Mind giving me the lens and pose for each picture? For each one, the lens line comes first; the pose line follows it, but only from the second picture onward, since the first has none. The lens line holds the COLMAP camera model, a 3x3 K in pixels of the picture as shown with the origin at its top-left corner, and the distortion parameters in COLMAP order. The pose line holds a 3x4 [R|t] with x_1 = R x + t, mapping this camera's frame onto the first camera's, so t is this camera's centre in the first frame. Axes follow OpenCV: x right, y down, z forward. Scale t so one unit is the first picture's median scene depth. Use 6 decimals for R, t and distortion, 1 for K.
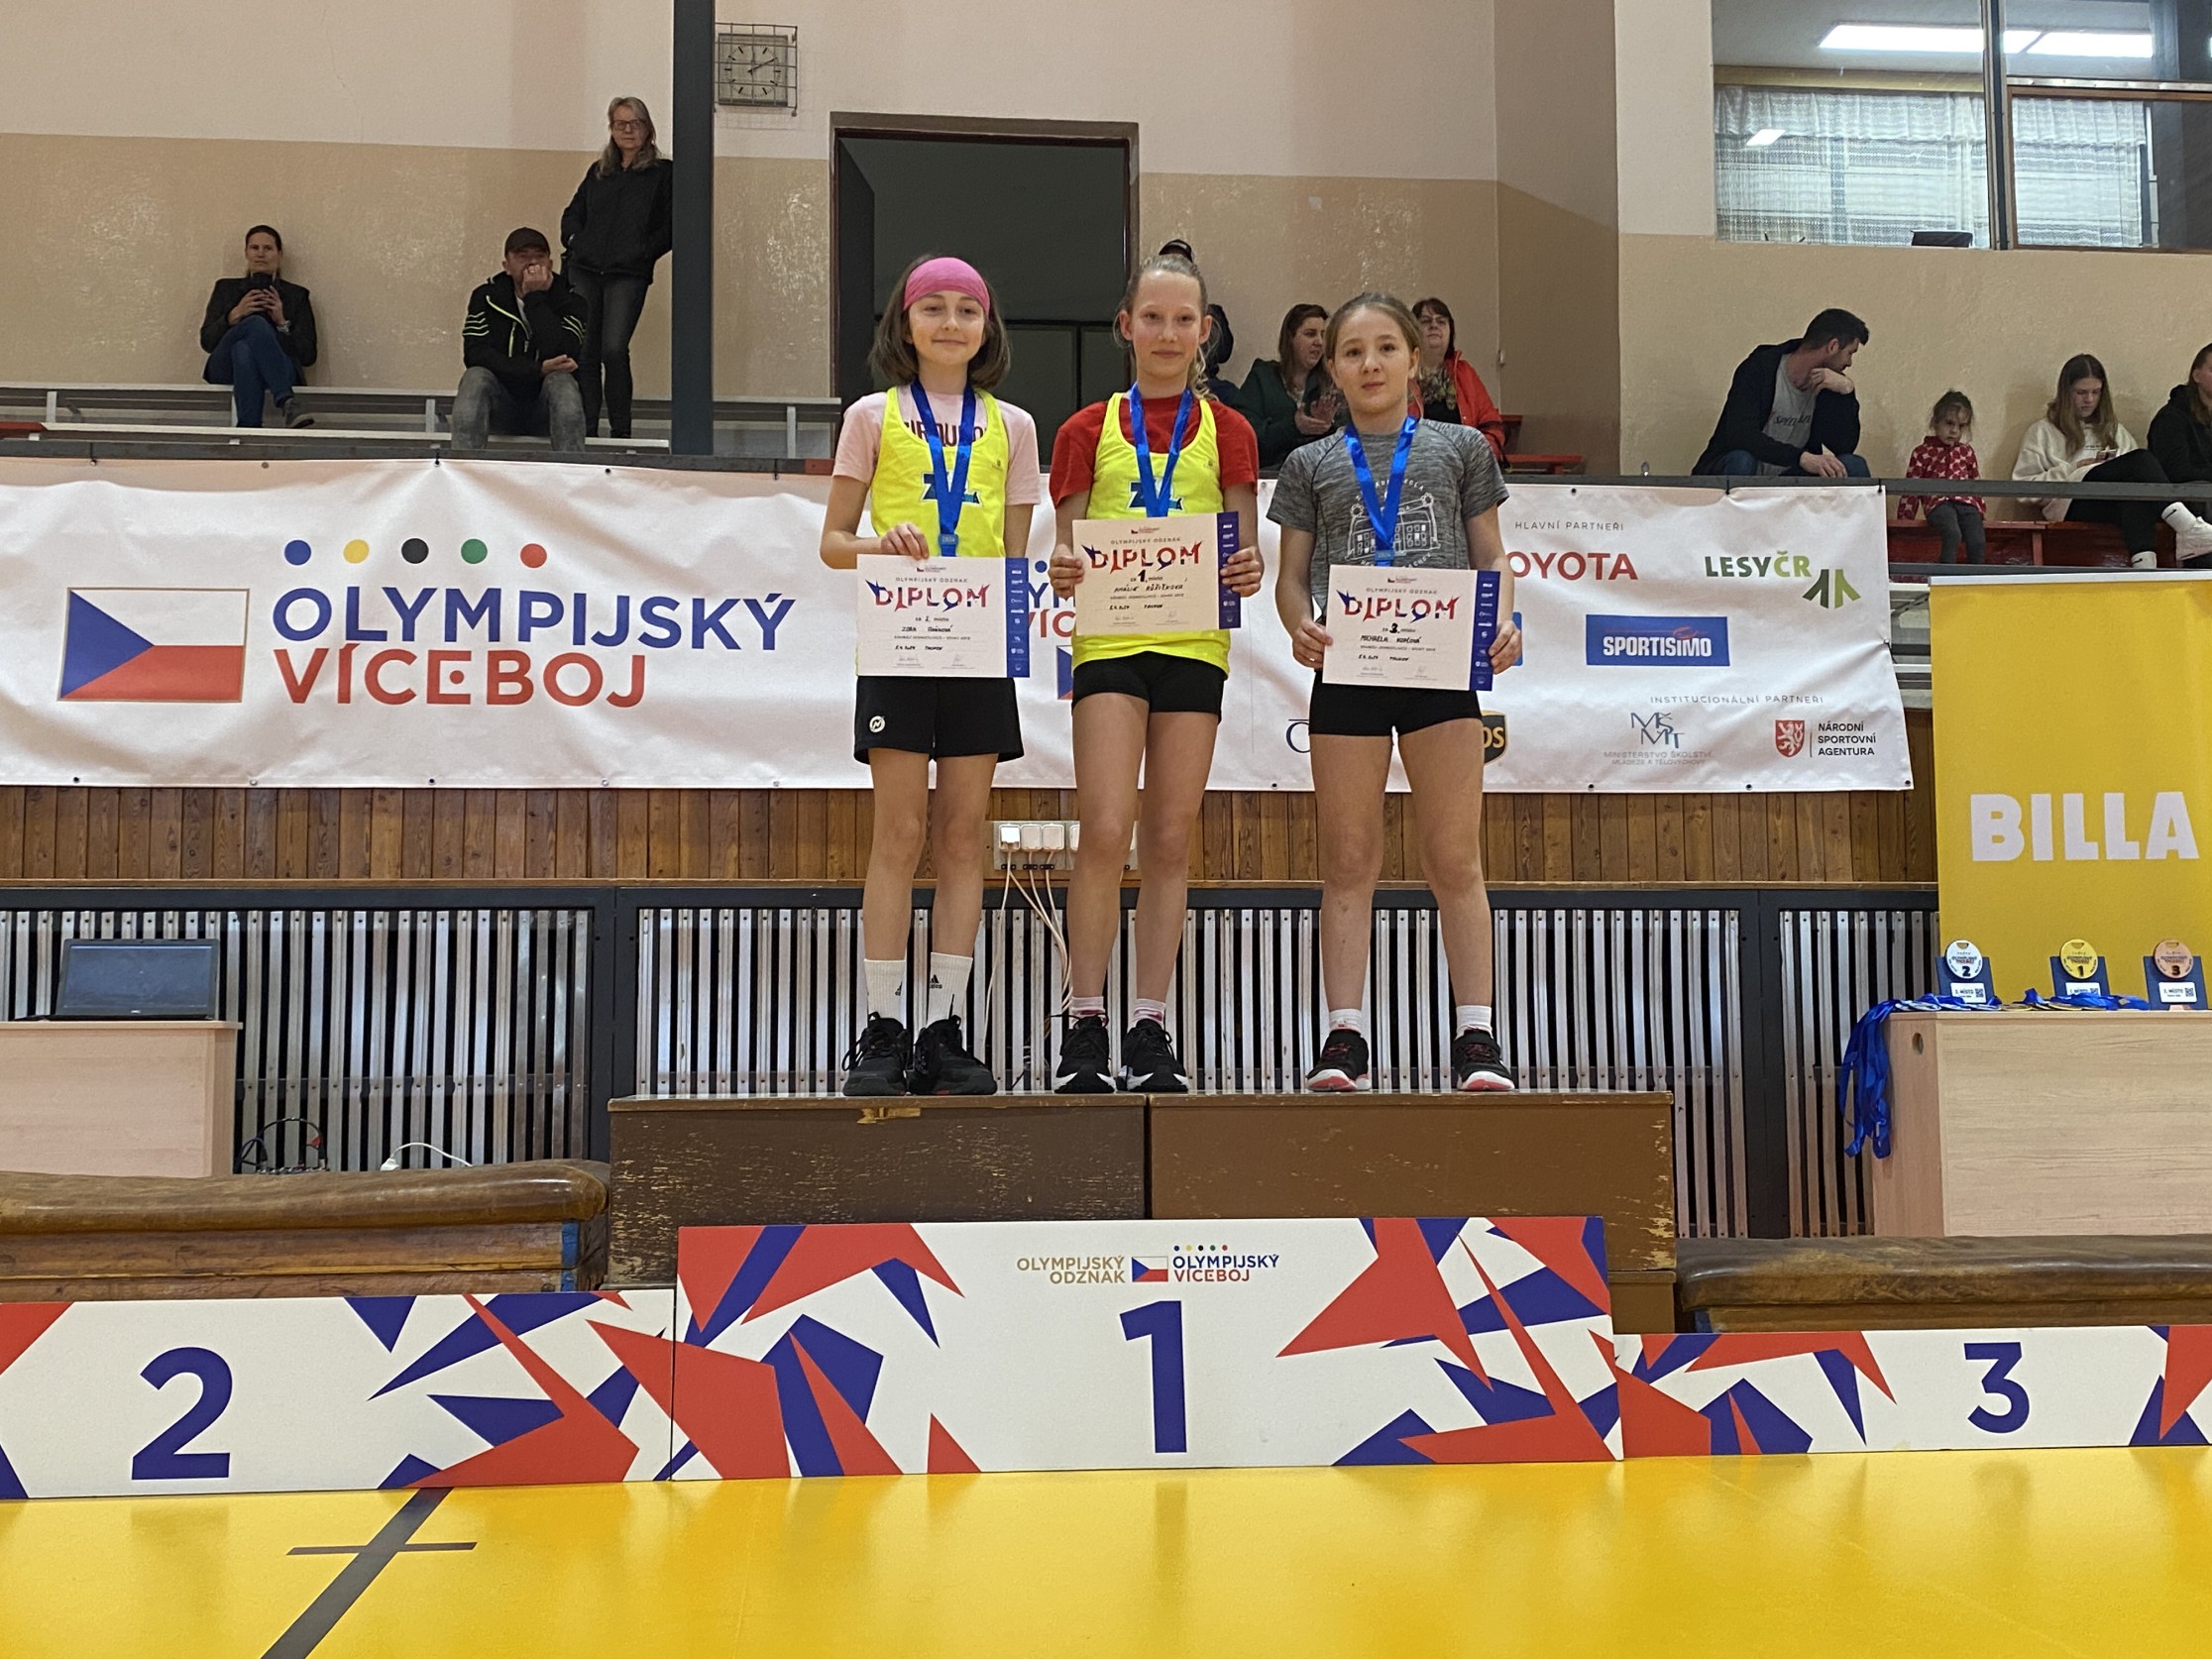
lens RADIAL K [[2340.4, 0, 1084.0], [0, 2340.4, 845.7], [0, 0, 1]] dist [0.149572, -0.433399]
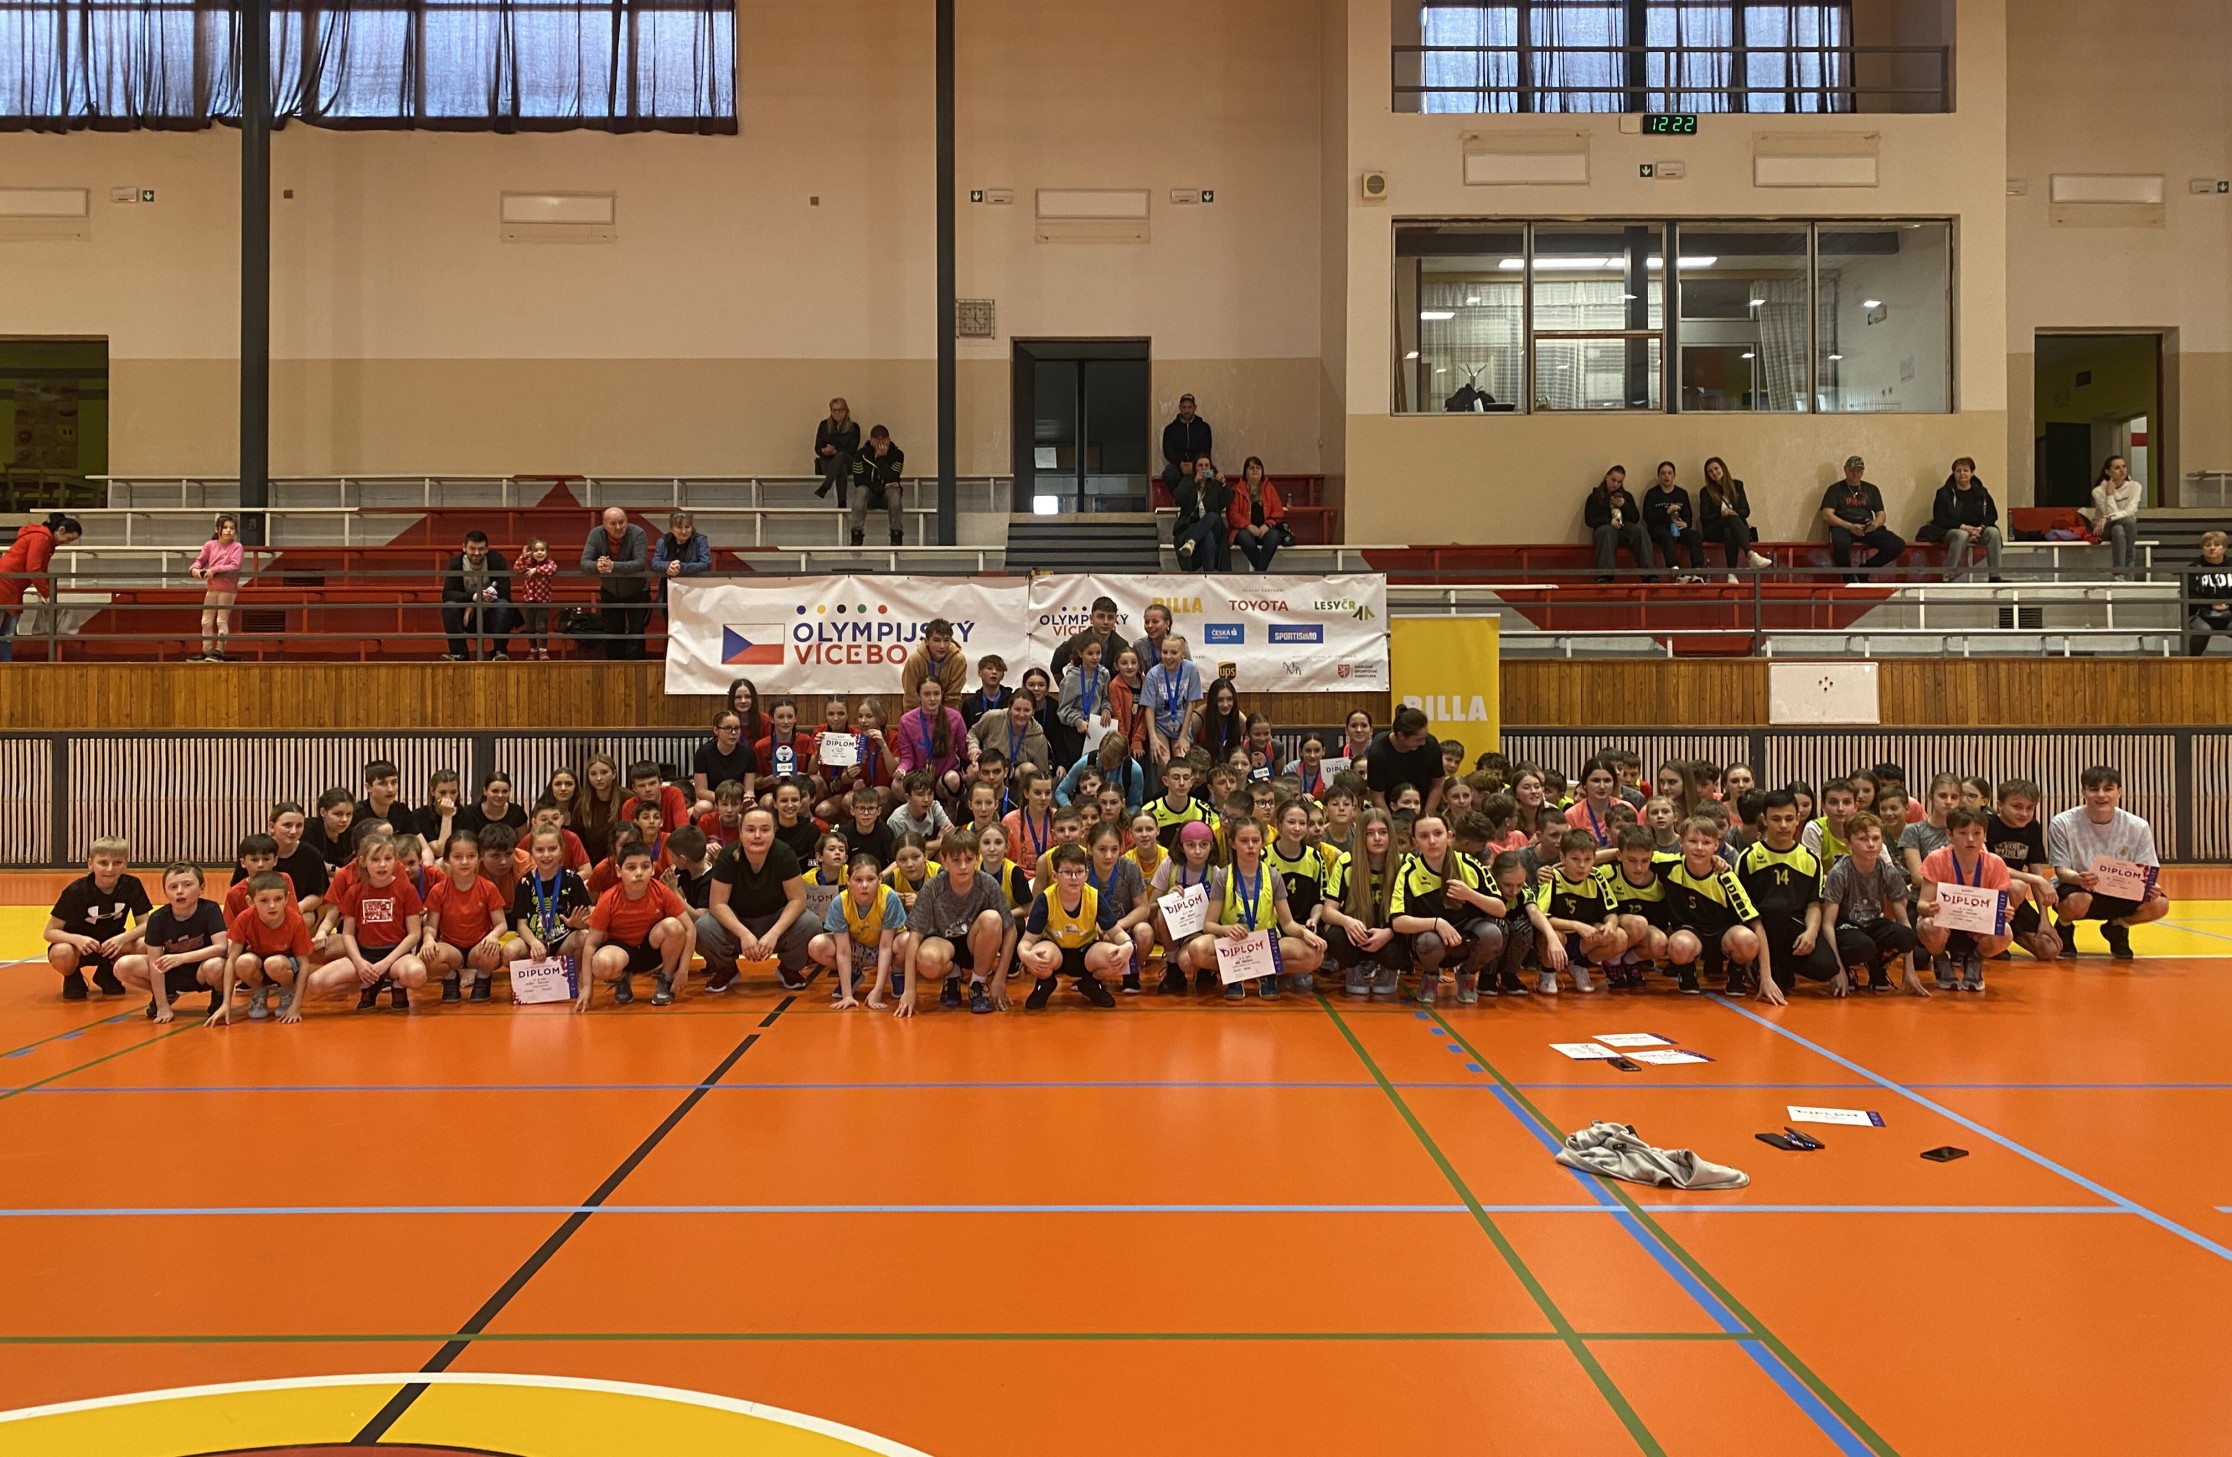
lens RADIAL K [[1742.1, 0, 1108.5], [0, 1742.1, 669.3], [0, 0, 1]] dist [0.036881, -0.047117]
pose [[0.995497, 0.003403, -0.094729, 0.229415], [0.004002, 0.996956, 0.077866, -0.211252], [0.094706, -0.077894, 0.992453, -1.030313]]
